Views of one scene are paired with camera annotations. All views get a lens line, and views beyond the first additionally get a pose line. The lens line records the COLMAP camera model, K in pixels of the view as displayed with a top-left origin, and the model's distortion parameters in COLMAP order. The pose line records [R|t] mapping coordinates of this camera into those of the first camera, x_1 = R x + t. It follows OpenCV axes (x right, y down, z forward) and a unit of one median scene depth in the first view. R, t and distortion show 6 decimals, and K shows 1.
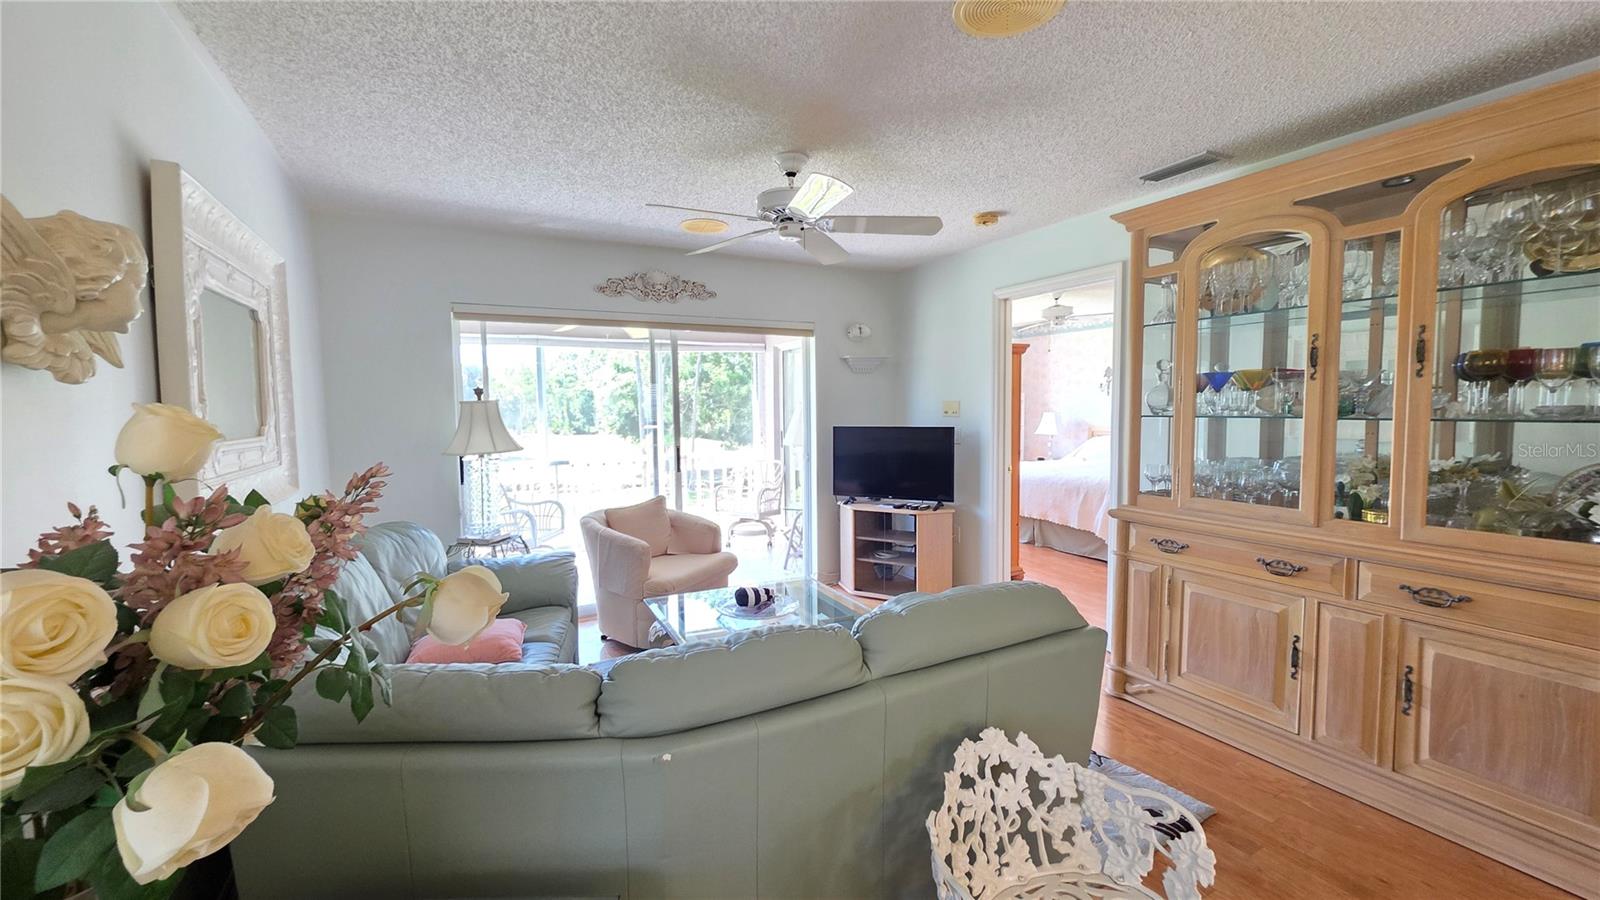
lens RADIAL K [[643.5, 0, 795.3], [0, 643.5, 450.5], [0, 0, 1]] dist [0.001872, 0.000270]
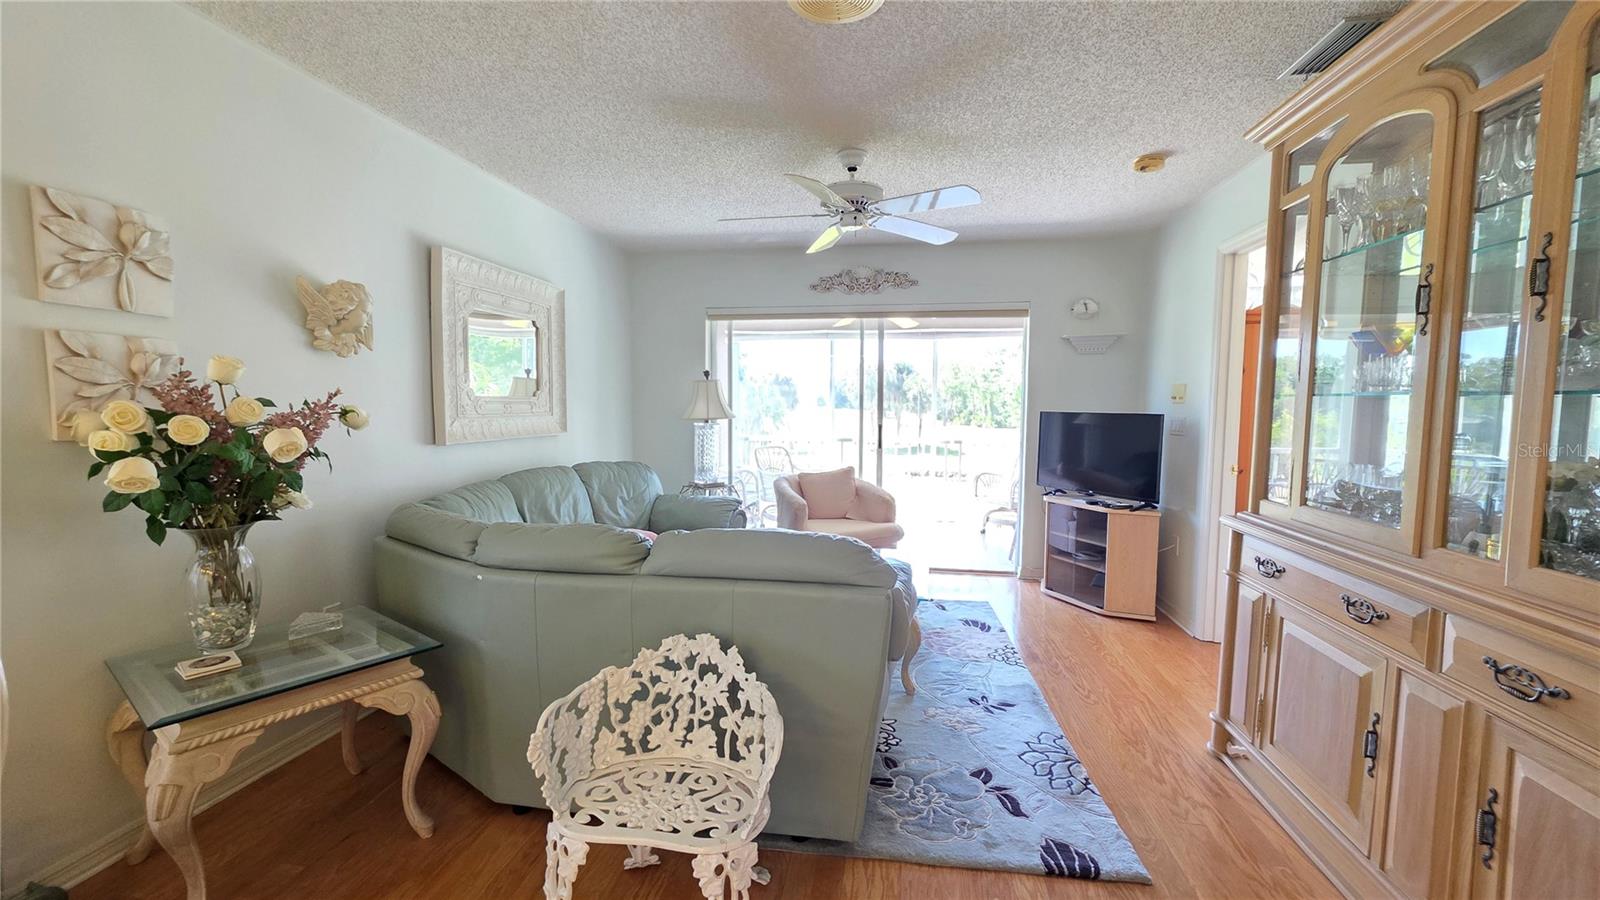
lens RADIAL K [[640.5, 0, 800.0], [0, 640.5, 450.0], [0, 0, 1]] dist [0.008950, 0.000041]
pose [[0.796550, 0.064280, -0.601145, 0.707533], [-0.059809, 0.997832, 0.027447, 0.028803], [0.601607, 0.014091, 0.798668, 0.088984]]
